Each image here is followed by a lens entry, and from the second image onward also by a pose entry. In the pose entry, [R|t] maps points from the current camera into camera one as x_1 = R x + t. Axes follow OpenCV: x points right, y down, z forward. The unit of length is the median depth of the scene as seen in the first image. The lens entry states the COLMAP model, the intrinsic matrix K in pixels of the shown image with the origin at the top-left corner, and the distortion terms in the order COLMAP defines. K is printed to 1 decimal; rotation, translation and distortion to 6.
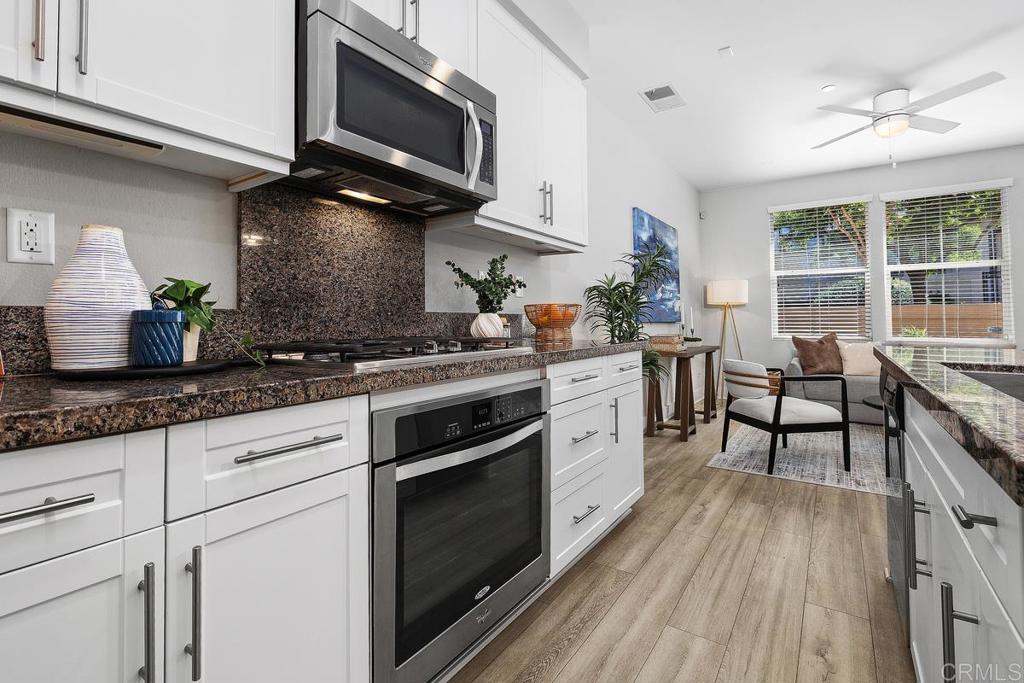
lens RADIAL K [[467.6, 0, 518.9], [0, 467.6, 307.9], [0, 0, 1]] dist [-0.009283, -0.000421]
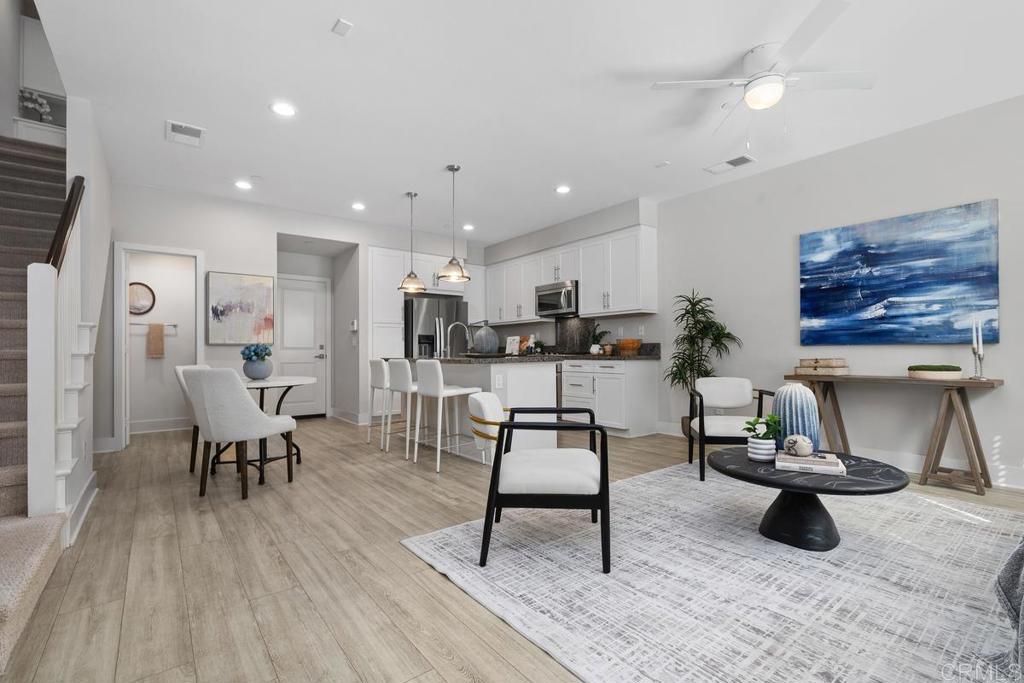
lens RADIAL K [[467.6, 0, 502.9], [0, 467.6, 347.0], [0, 0, 1]] dist [-0.009283, -0.000421]
pose [[-0.325341, -0.007399, -0.945568, 2.943844], [0.032334, 0.999298, -0.018944, 0.064270], [0.945044, -0.036737, -0.324873, 1.433256]]
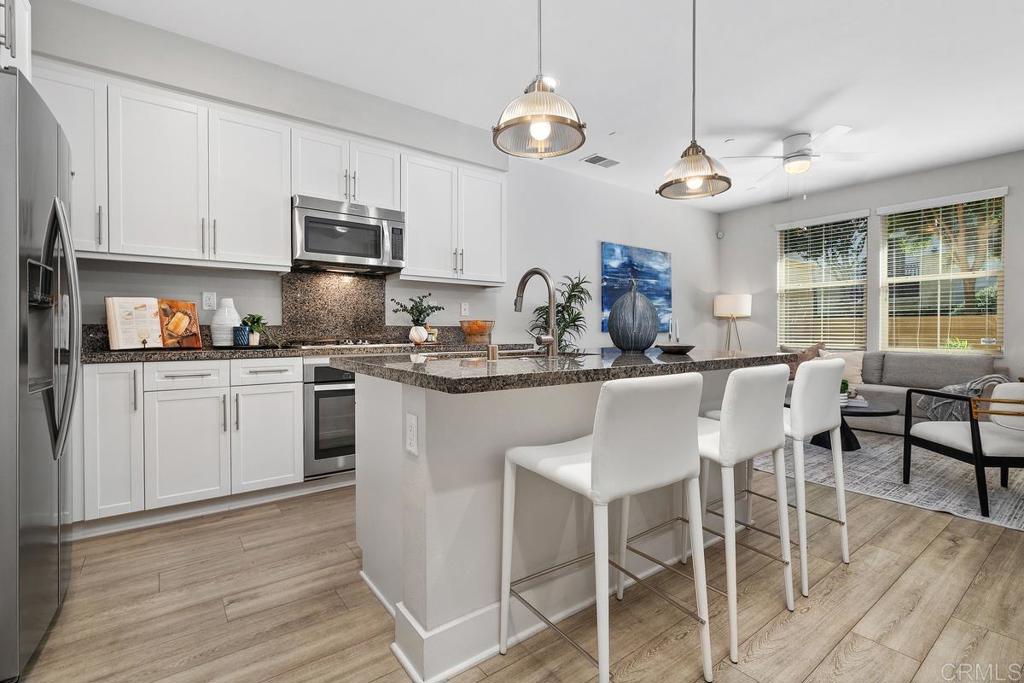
lens RADIAL K [[467.6, 0, 518.1], [0, 467.6, 336.0], [0, 0, 1]] dist [-0.009283, -0.000421]
pose [[0.947288, 0.007458, -0.320297, 0.901850], [0.005657, 0.999184, 0.039998, -0.021405], [0.320334, -0.039701, 0.946472, -0.607515]]
